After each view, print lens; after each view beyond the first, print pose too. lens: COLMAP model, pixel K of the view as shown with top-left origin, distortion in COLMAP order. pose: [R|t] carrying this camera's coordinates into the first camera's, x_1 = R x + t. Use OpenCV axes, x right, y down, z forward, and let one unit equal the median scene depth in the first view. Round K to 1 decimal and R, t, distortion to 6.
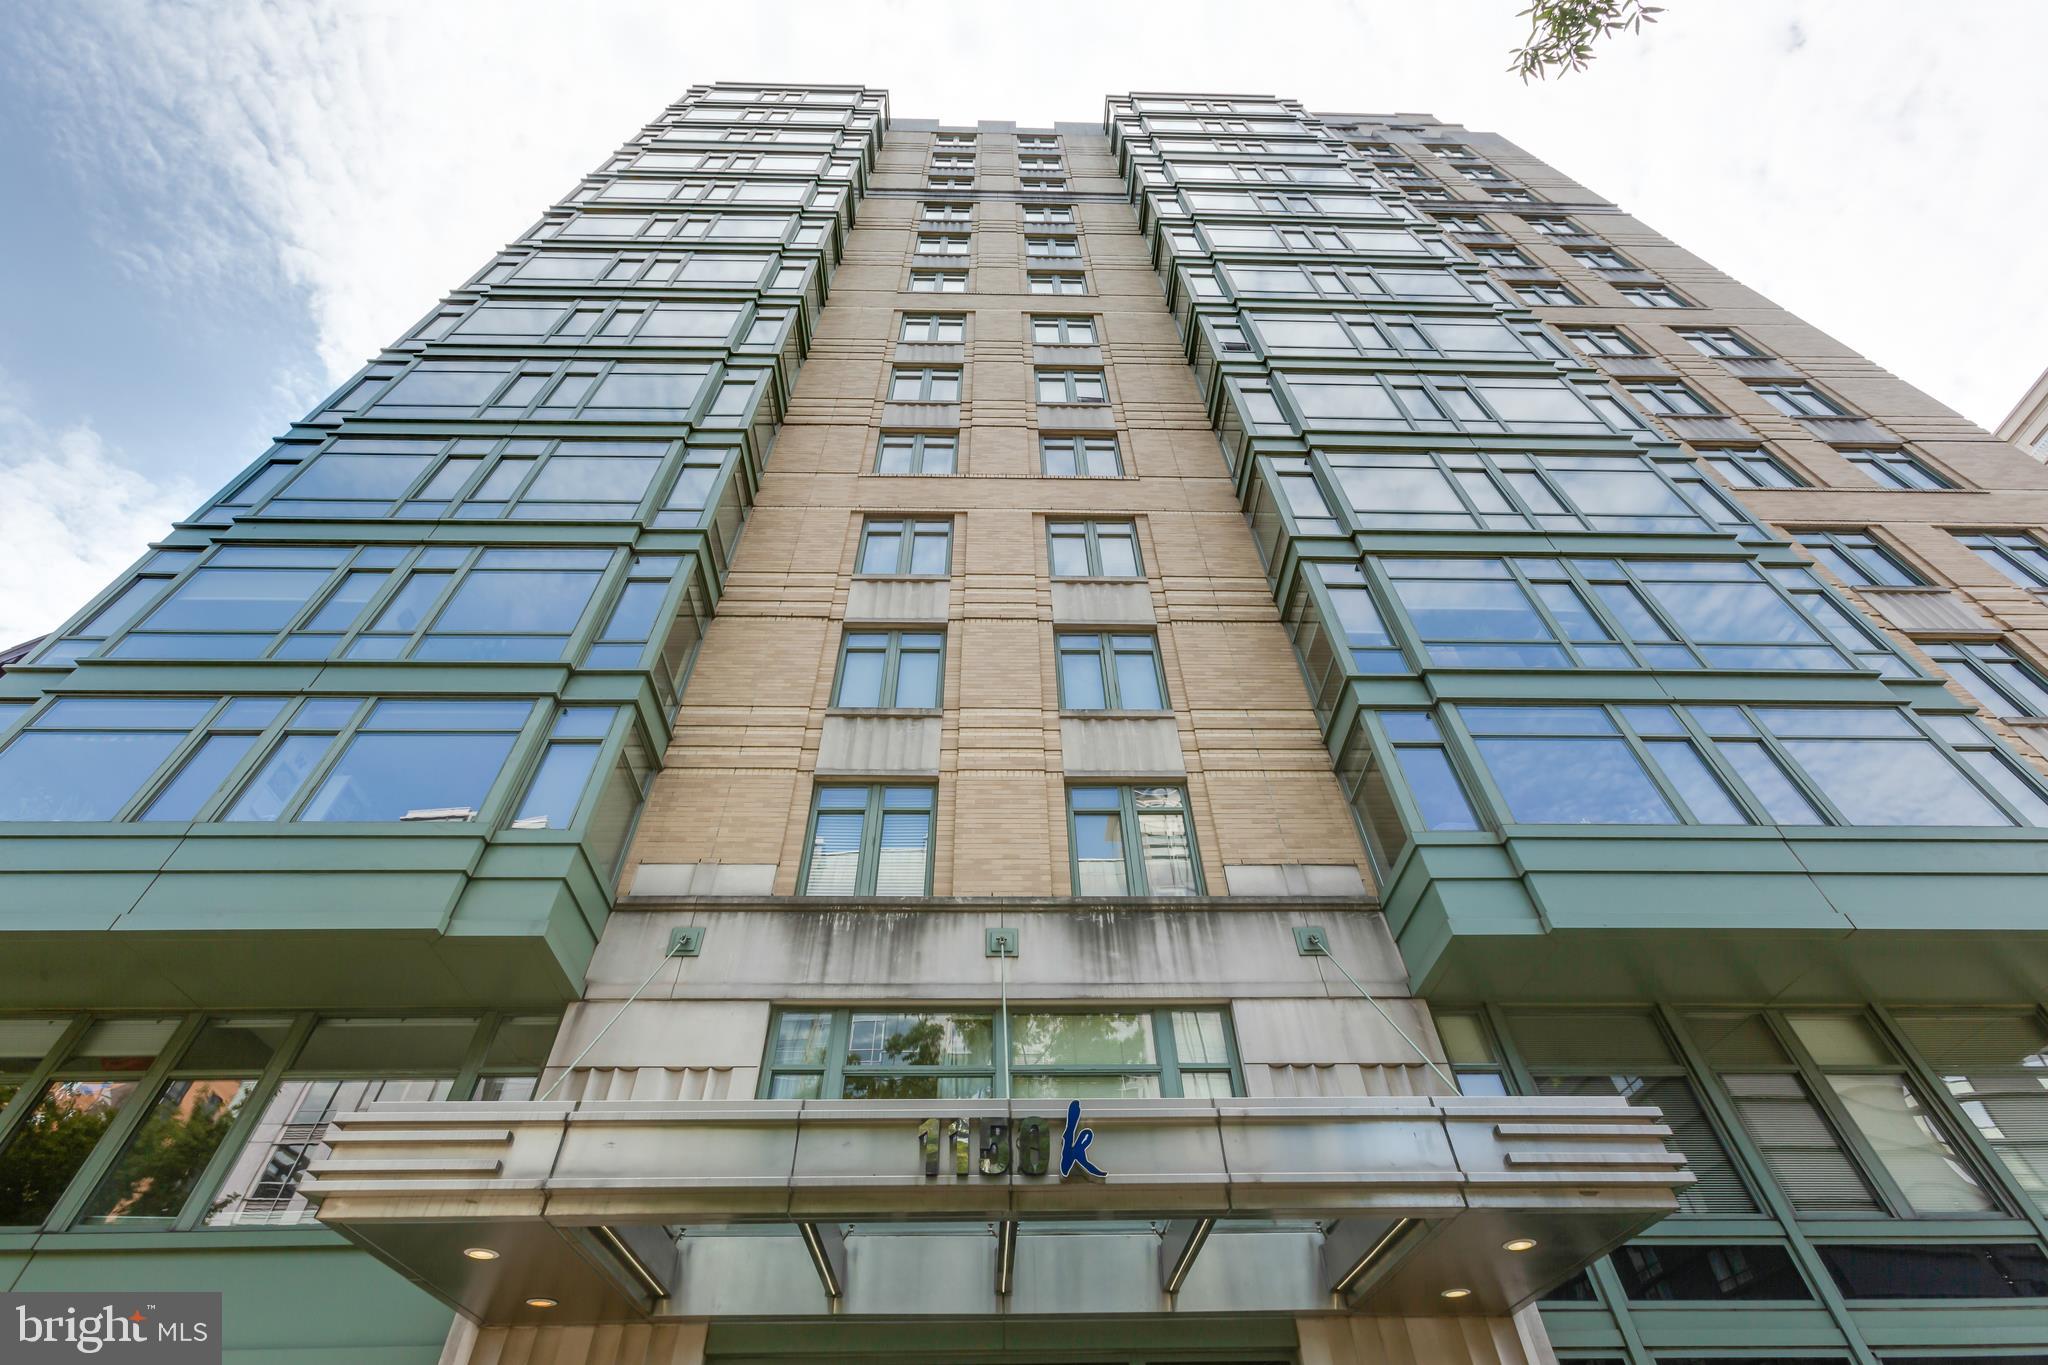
lens RADIAL K [[916.8, 0, 1015.5], [0, 916.8, 679.4], [0, 0, 1]] dist [-0.008420, 0.006433]
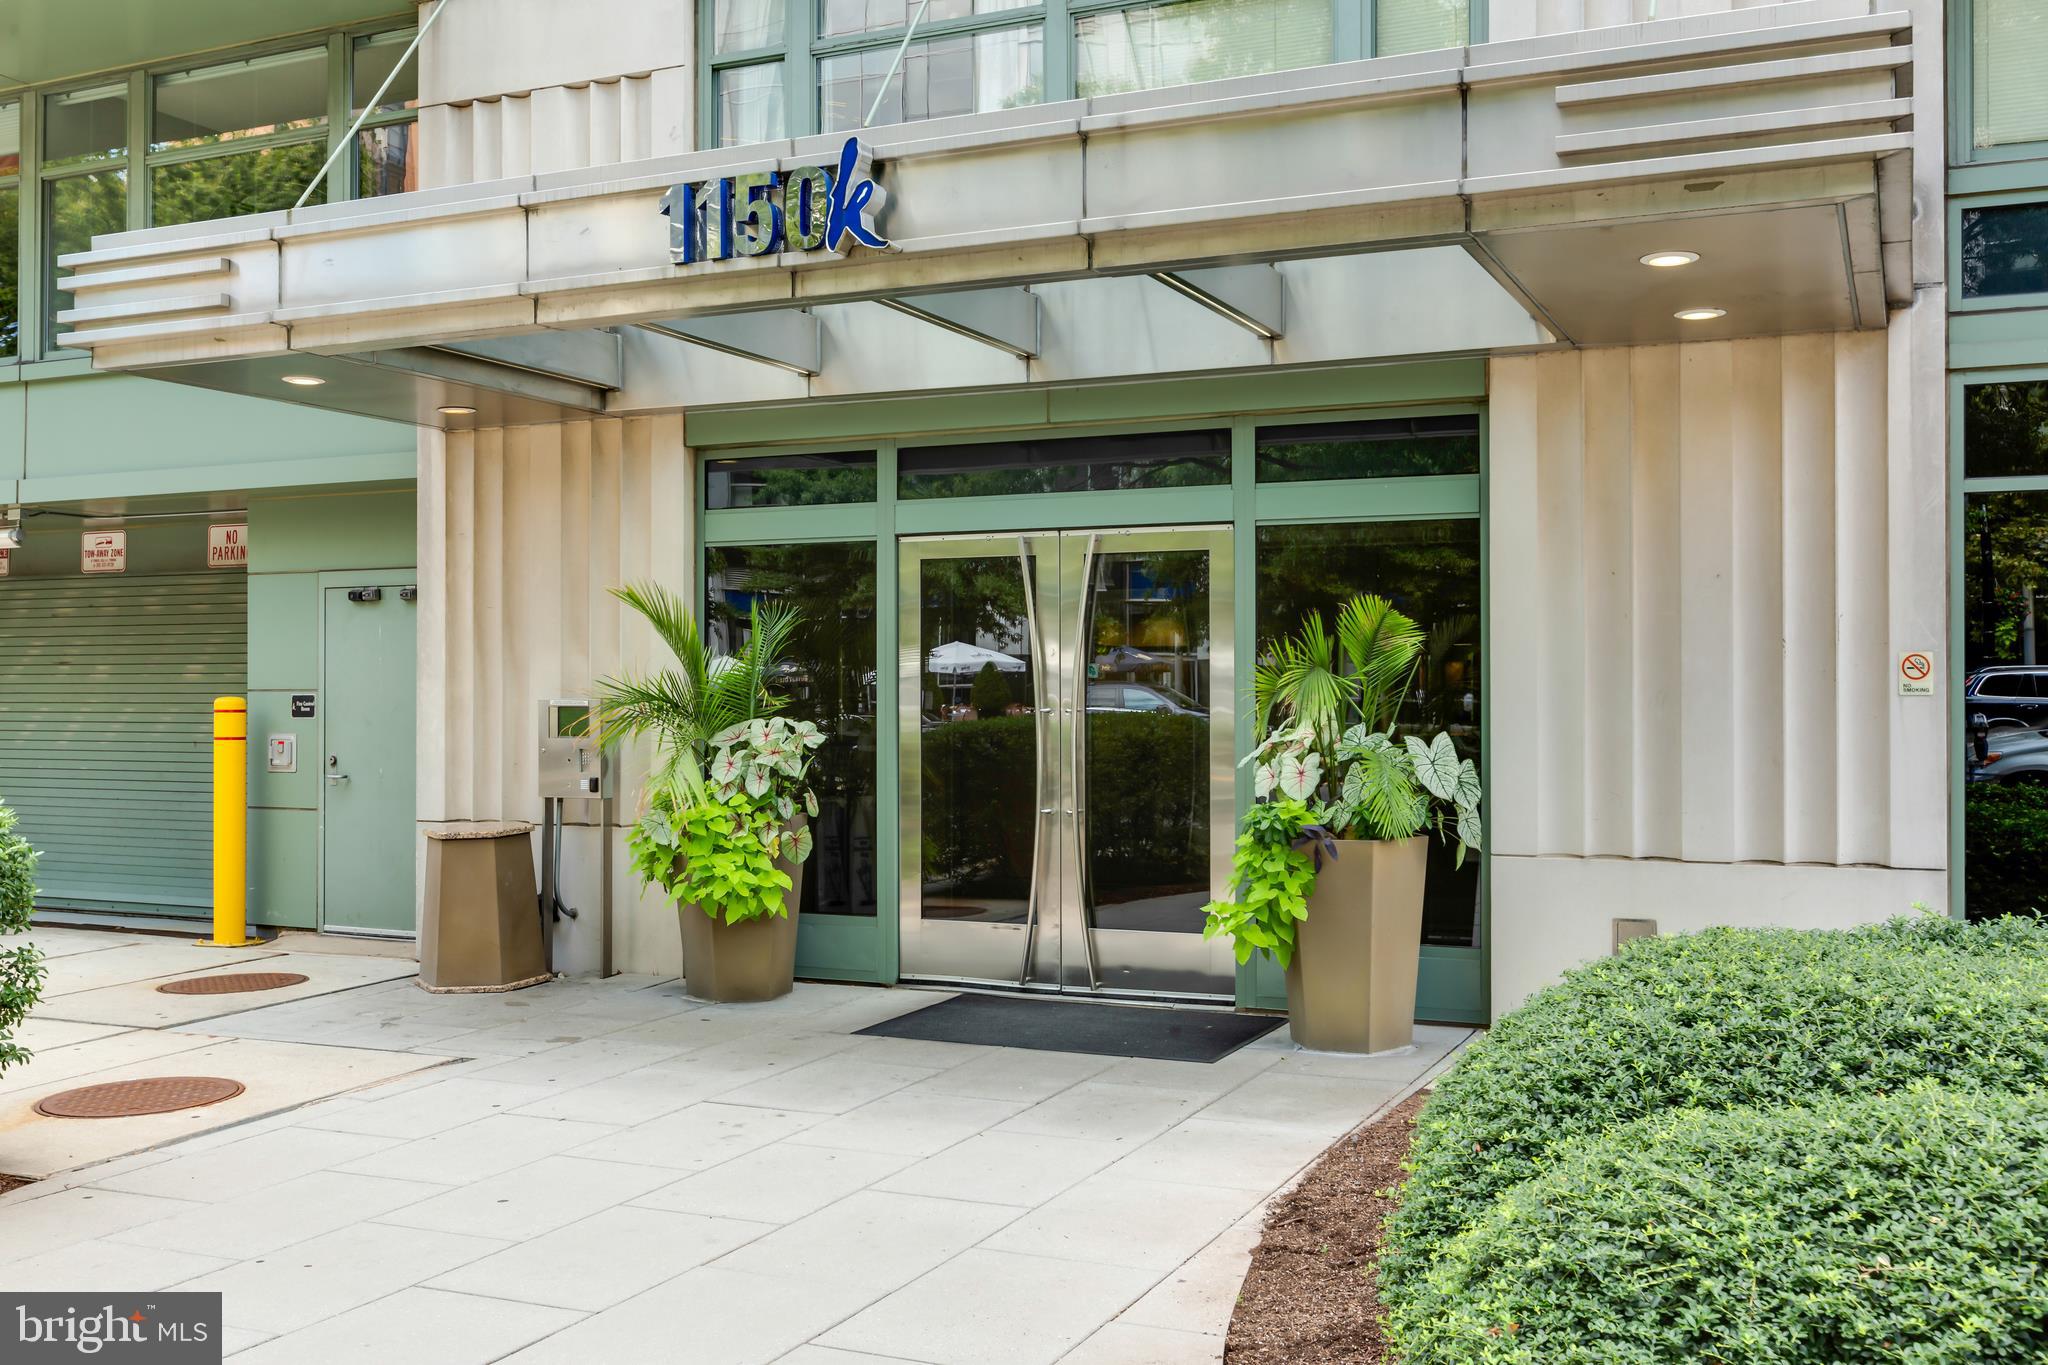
lens RADIAL K [[1927.1, 0, 1024.0], [0, 1927.1, 682.5], [0, 0, 1]] dist [0.000677, 0.006763]
pose [[0.898795, 0.011987, -0.438206, 0.589714], [0.312890, 0.682587, 0.660435, -0.092652], [0.307030, -0.730706, 0.609755, -0.029972]]
